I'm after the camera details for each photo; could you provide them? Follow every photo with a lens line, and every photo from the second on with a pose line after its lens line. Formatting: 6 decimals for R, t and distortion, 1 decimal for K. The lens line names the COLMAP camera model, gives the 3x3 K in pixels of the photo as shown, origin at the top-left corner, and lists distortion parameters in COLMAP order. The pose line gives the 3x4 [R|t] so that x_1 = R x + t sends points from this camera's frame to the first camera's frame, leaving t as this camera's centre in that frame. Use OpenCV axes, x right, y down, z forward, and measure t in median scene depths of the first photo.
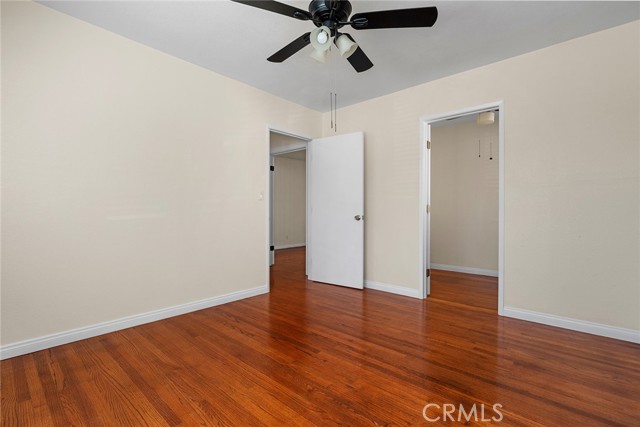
lens RADIAL K [[302.2, 0, 321.7], [0, 302.2, 213.6], [0, 0, 1]] dist [-0.011270, -0.000305]
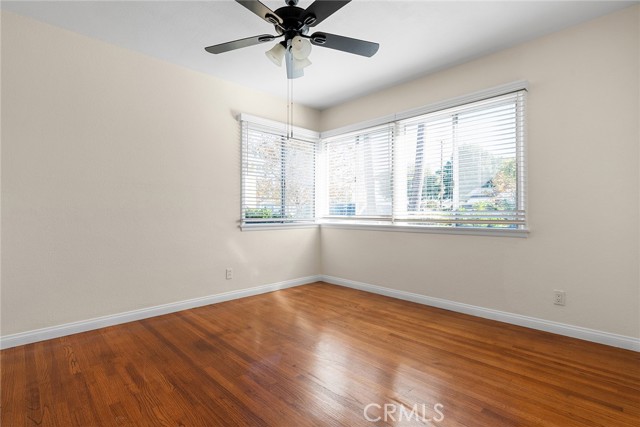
lens RADIAL K [[302.2, 0, 321.7], [0, 302.2, 213.6], [0, 0, 1]] dist [-0.011270, -0.000305]
pose [[-0.997437, -0.004439, 0.071419, -0.156832], [-0.003791, 0.999950, 0.009202, -0.012678], [-0.071456, 0.008908, -0.997404, 2.124996]]
